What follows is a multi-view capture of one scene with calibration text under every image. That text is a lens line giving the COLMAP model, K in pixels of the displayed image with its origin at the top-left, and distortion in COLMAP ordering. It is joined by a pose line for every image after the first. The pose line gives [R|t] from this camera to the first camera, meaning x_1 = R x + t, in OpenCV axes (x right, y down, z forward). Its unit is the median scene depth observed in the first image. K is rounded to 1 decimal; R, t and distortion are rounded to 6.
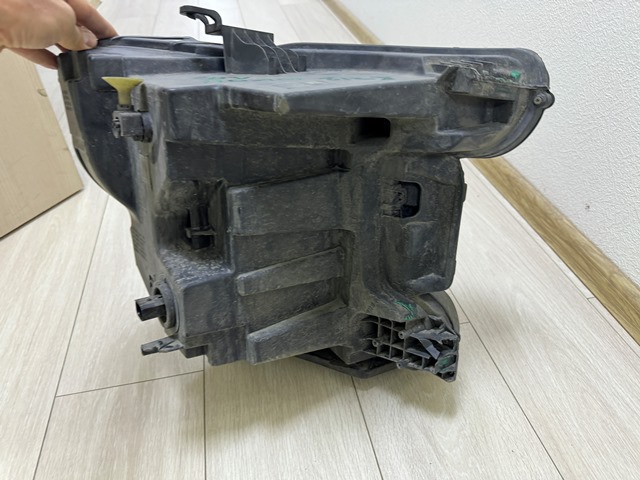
lens RADIAL K [[481.6, 0, 297.6], [0, 481.6, 238.1], [0, 0, 1]] dist [0.011056, -0.032159]
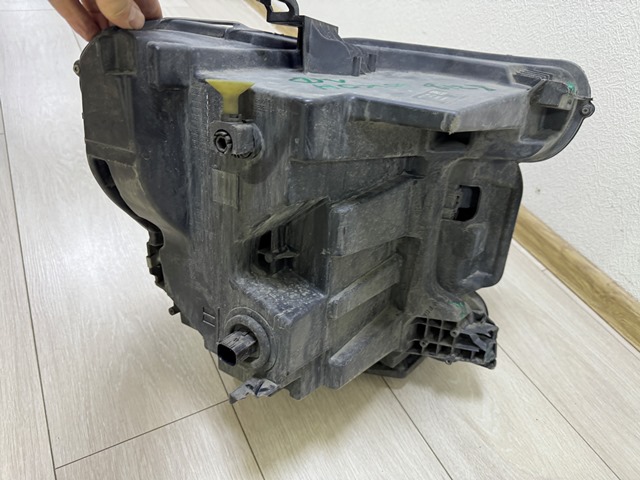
lens RADIAL K [[501.4, 0, 304.2], [0, 501.4, 236.2], [0, 0, 1]] dist [-0.008485, -0.012413]
pose [[0.932606, -0.079945, 0.351930, -0.439950], [0.057740, 0.995647, 0.073165, -0.100796], [-0.356247, -0.047913, 0.933163, 0.127241]]
